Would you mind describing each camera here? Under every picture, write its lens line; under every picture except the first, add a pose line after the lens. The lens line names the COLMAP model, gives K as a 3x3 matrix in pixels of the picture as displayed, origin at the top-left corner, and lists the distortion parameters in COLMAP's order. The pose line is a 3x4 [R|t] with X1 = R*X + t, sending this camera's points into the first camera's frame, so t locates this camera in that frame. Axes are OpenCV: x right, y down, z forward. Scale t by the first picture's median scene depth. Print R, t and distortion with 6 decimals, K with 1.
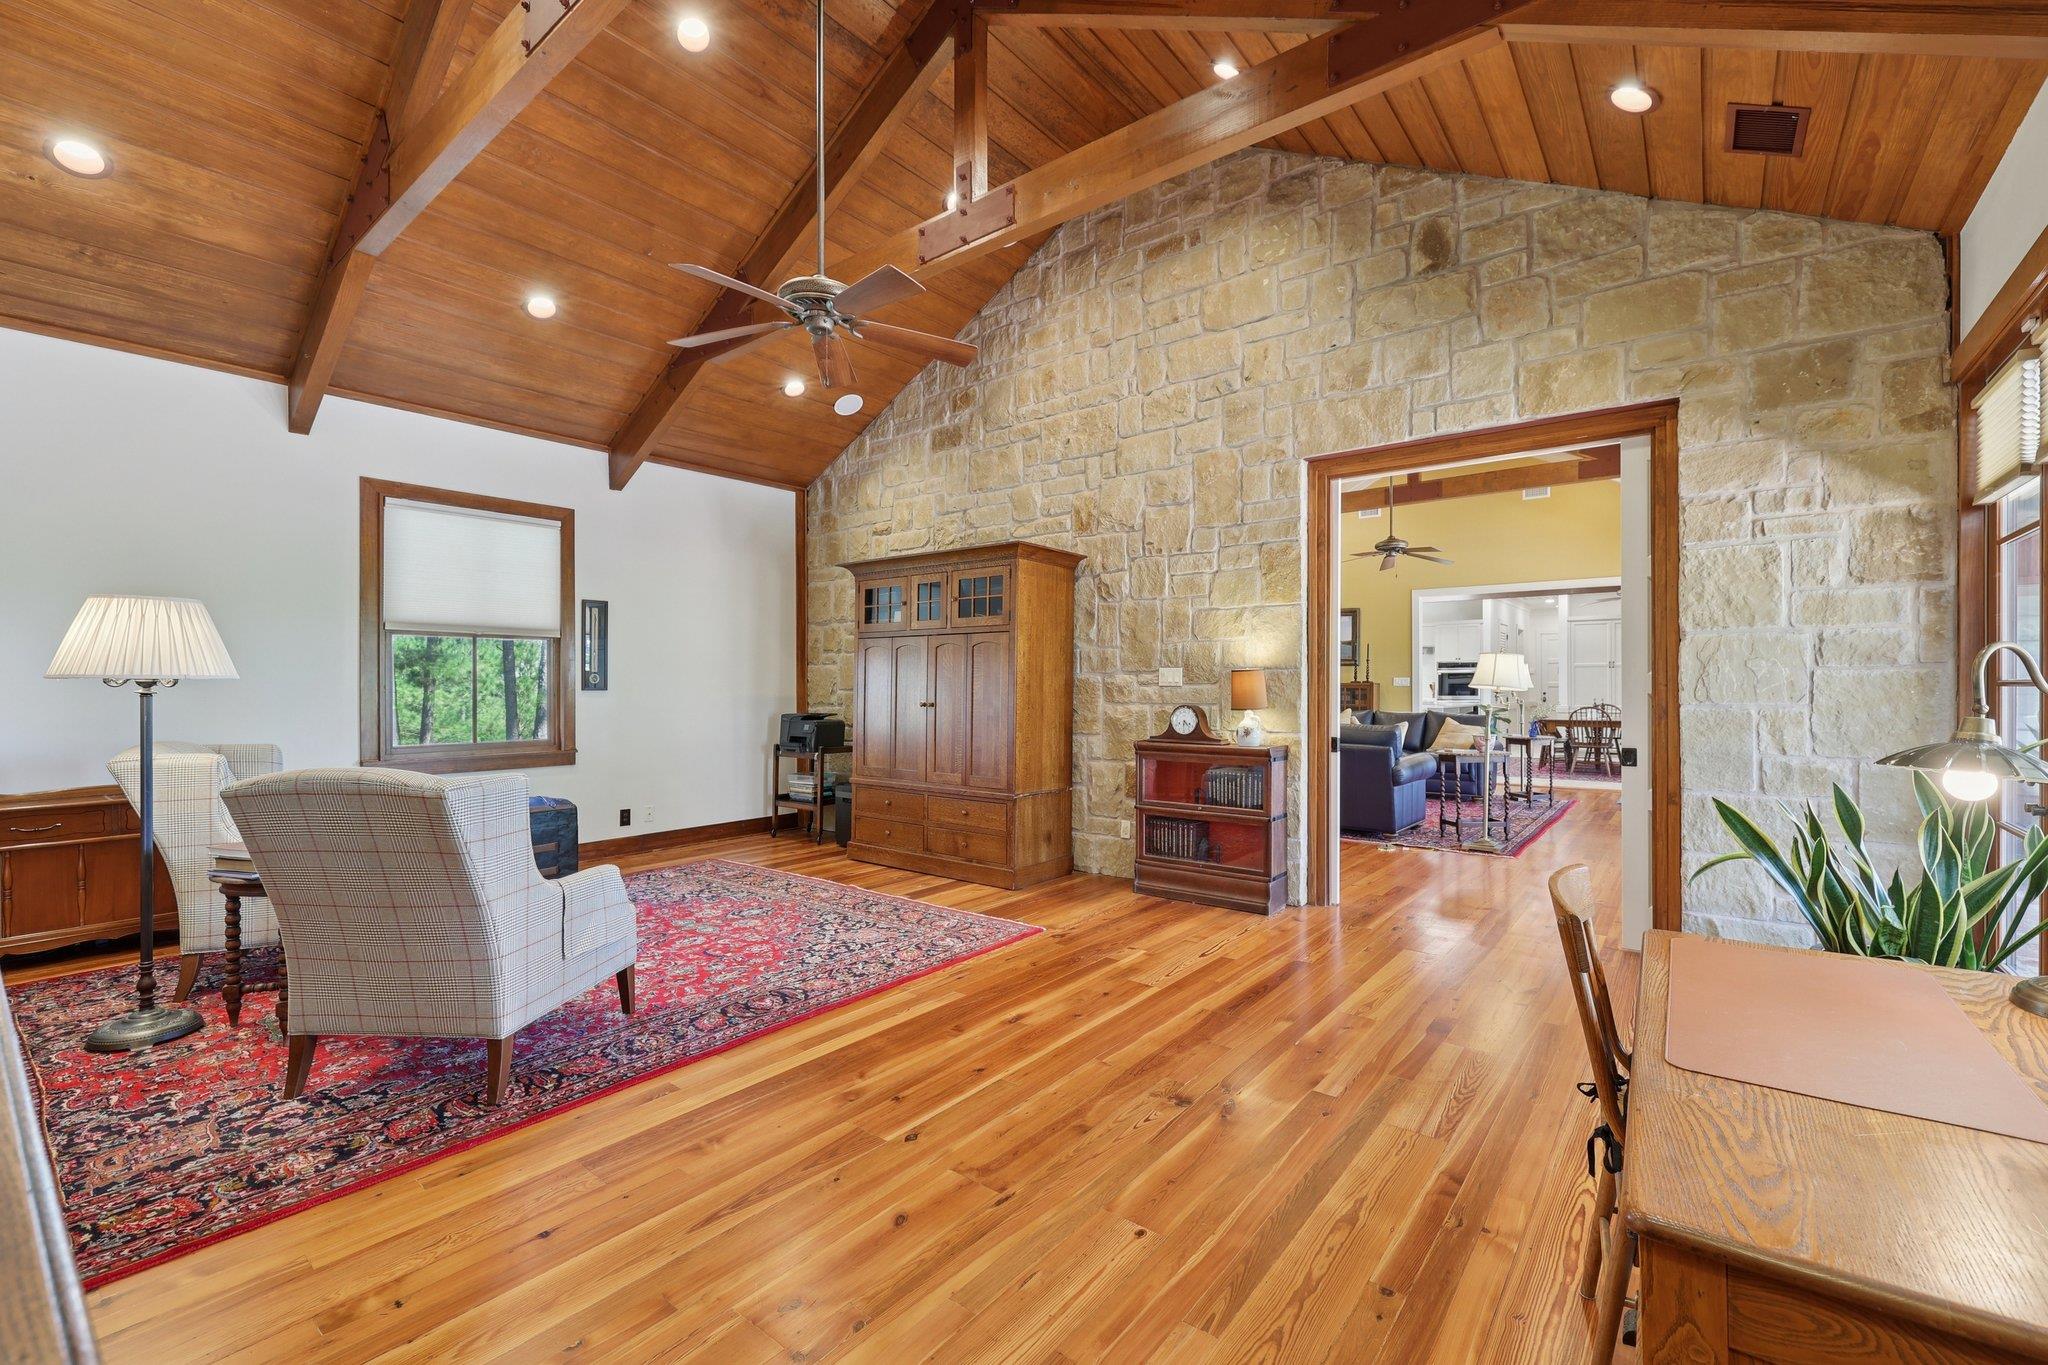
lens RADIAL K [[863.2, 0, 1025.3], [0, 863.2, 681.8], [0, 0, 1]] dist [0.001602, -0.000504]
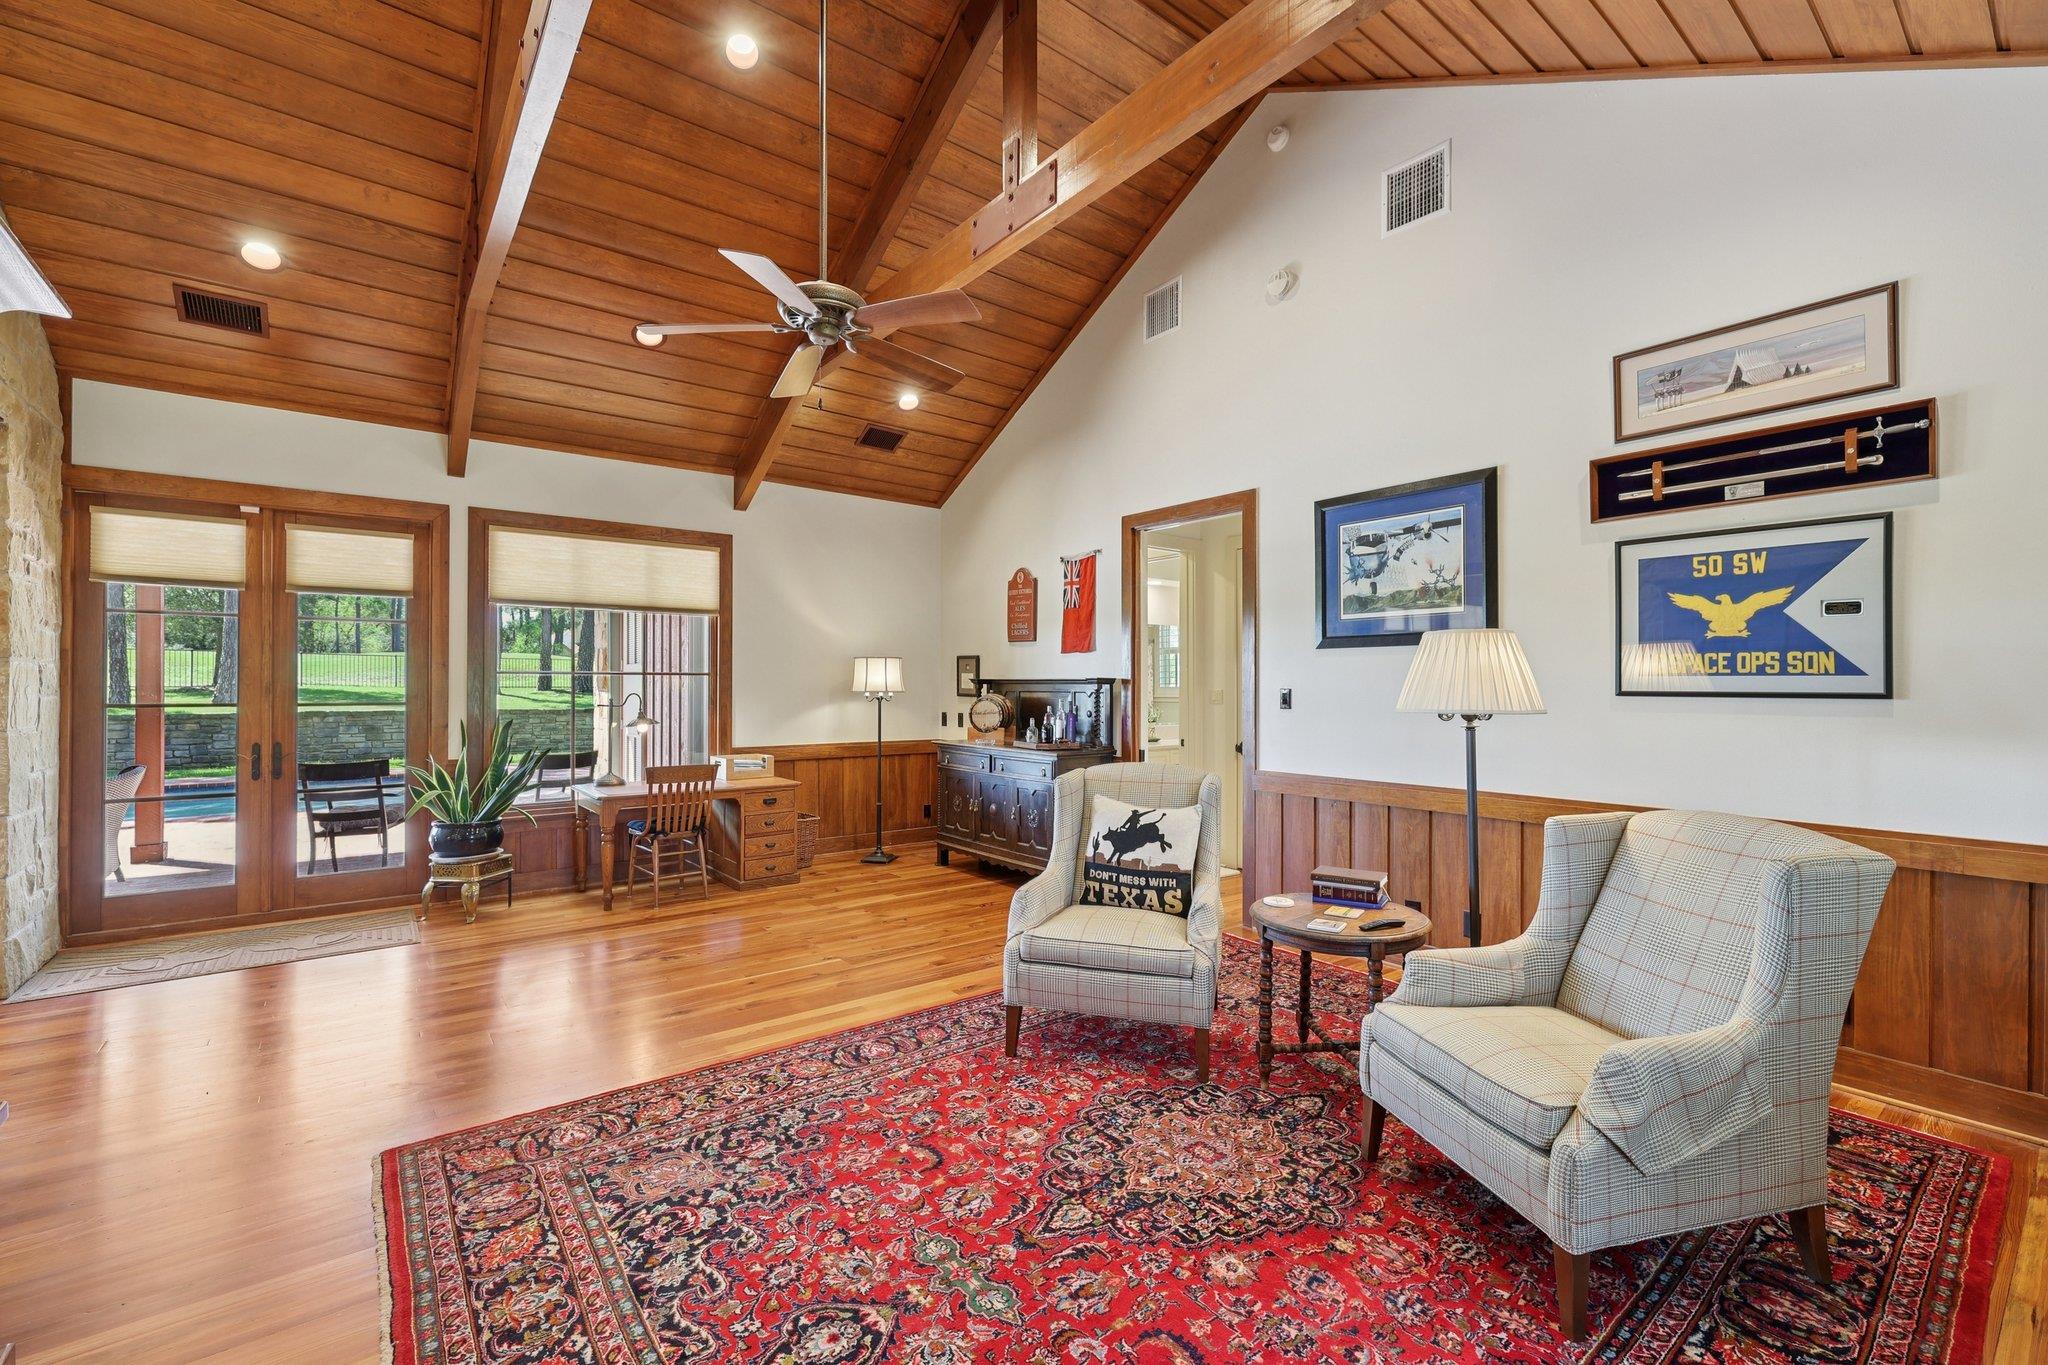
lens RADIAL K [[863.2, 0, 1022.3], [0, 863.2, 683.6], [0, 0, 1]] dist [0.001602, -0.000504]
pose [[-0.970298, 0.000015, 0.241912, -0.608265], [-0.002076, 0.999963, -0.008386, -0.022232], [-0.241903, -0.008639, -0.970262, 1.673577]]
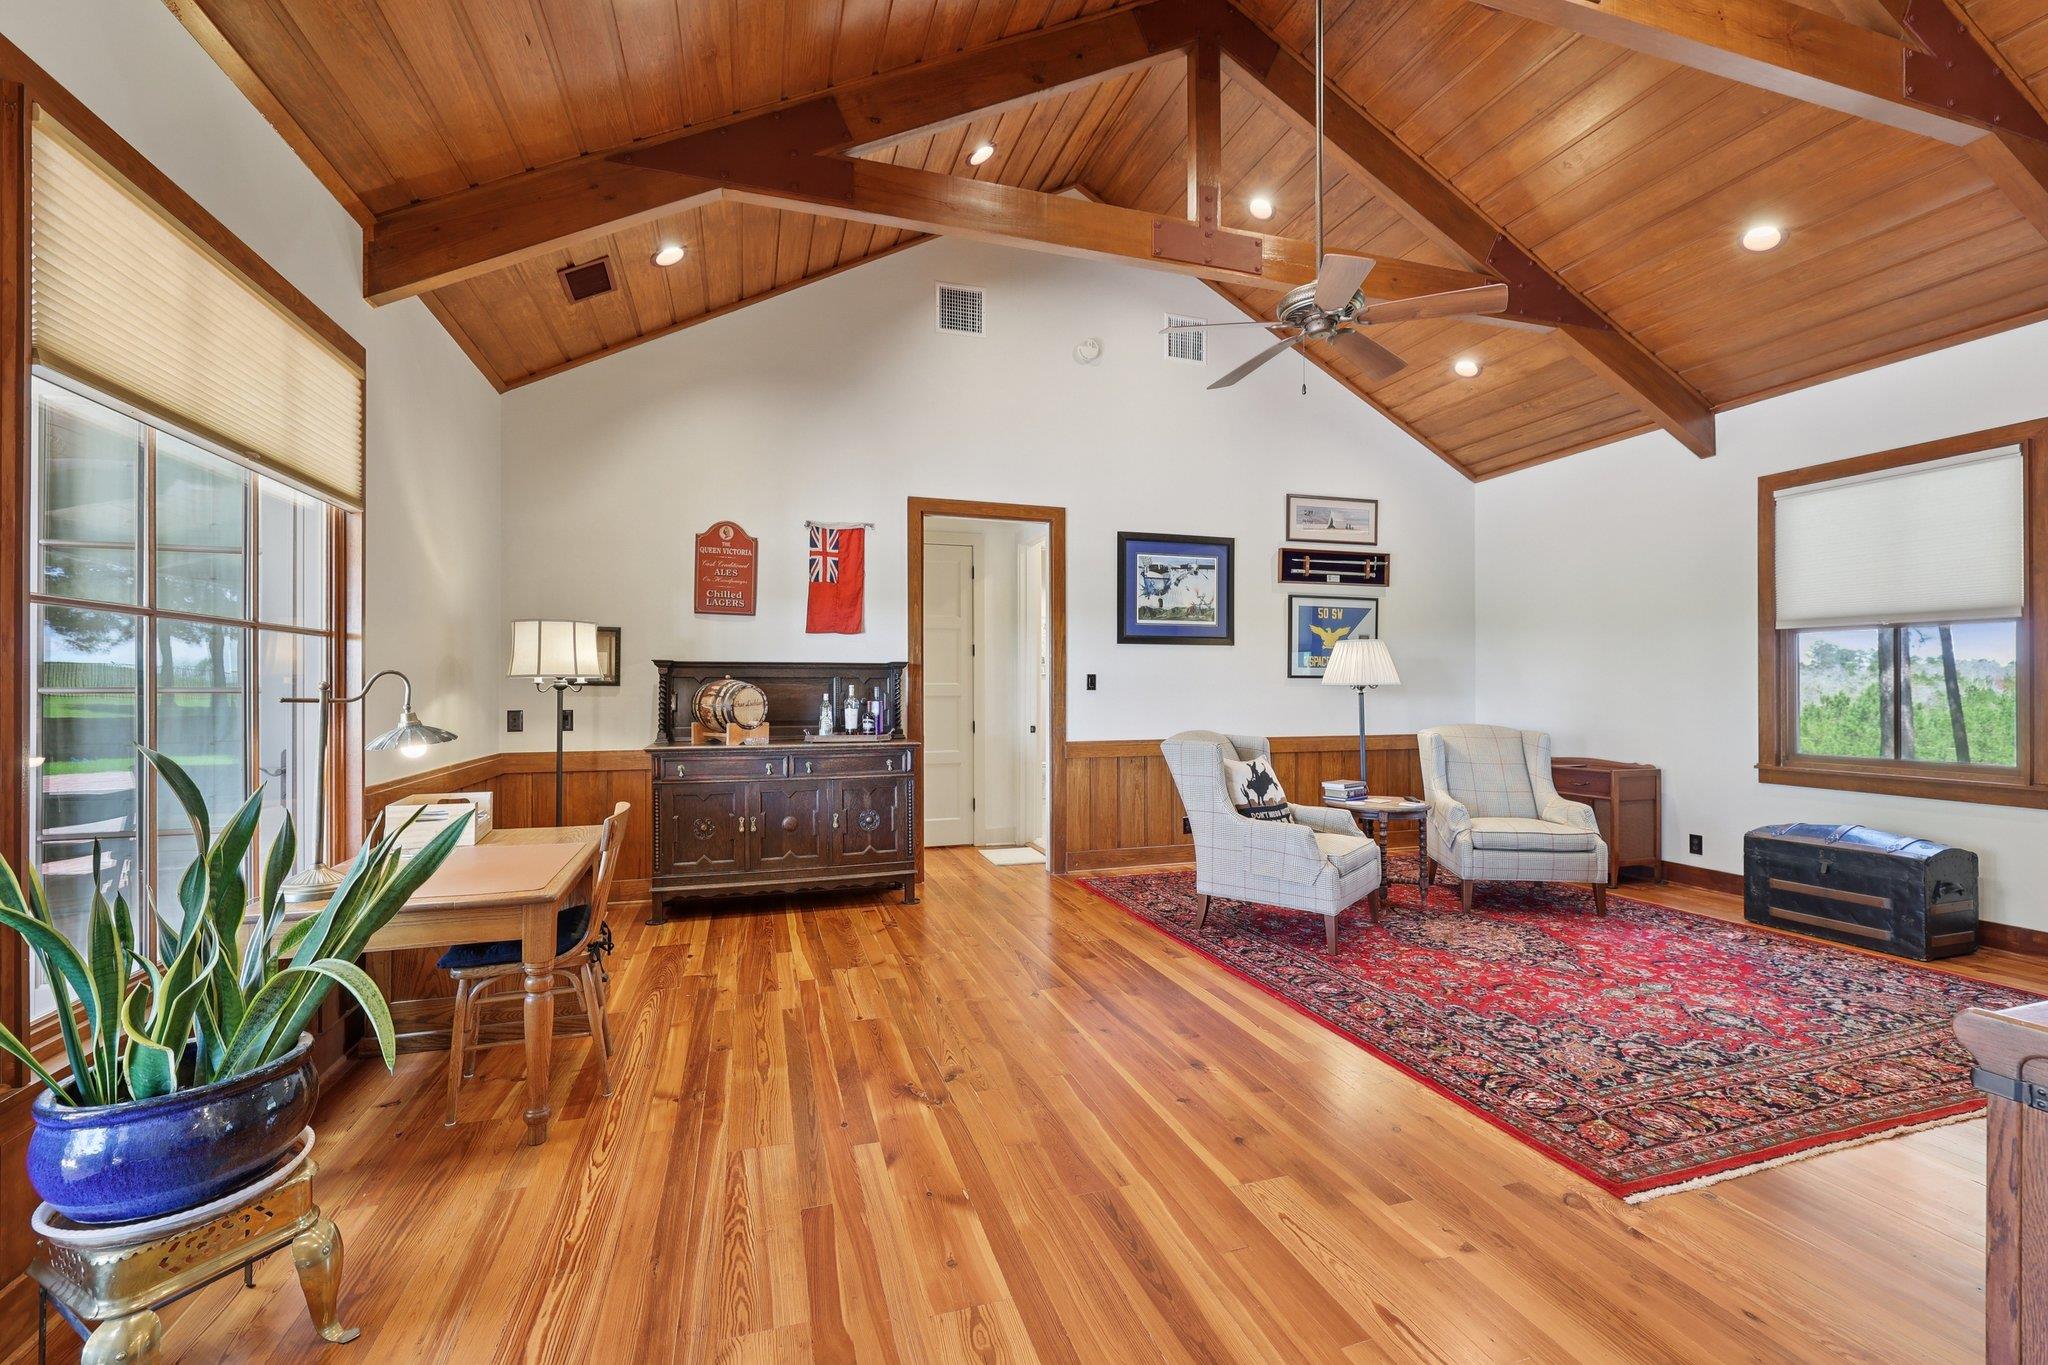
lens RADIAL K [[863.2, 0, 1033.6], [0, 863.2, 681.5], [0, 0, 1]] dist [0.001602, -0.000504]
pose [[-0.551619, -0.003481, -0.834089, 0.698037], [0.006619, 0.999942, -0.008550, 0.000204], [0.834070, -0.010237, -0.551563, 1.144676]]
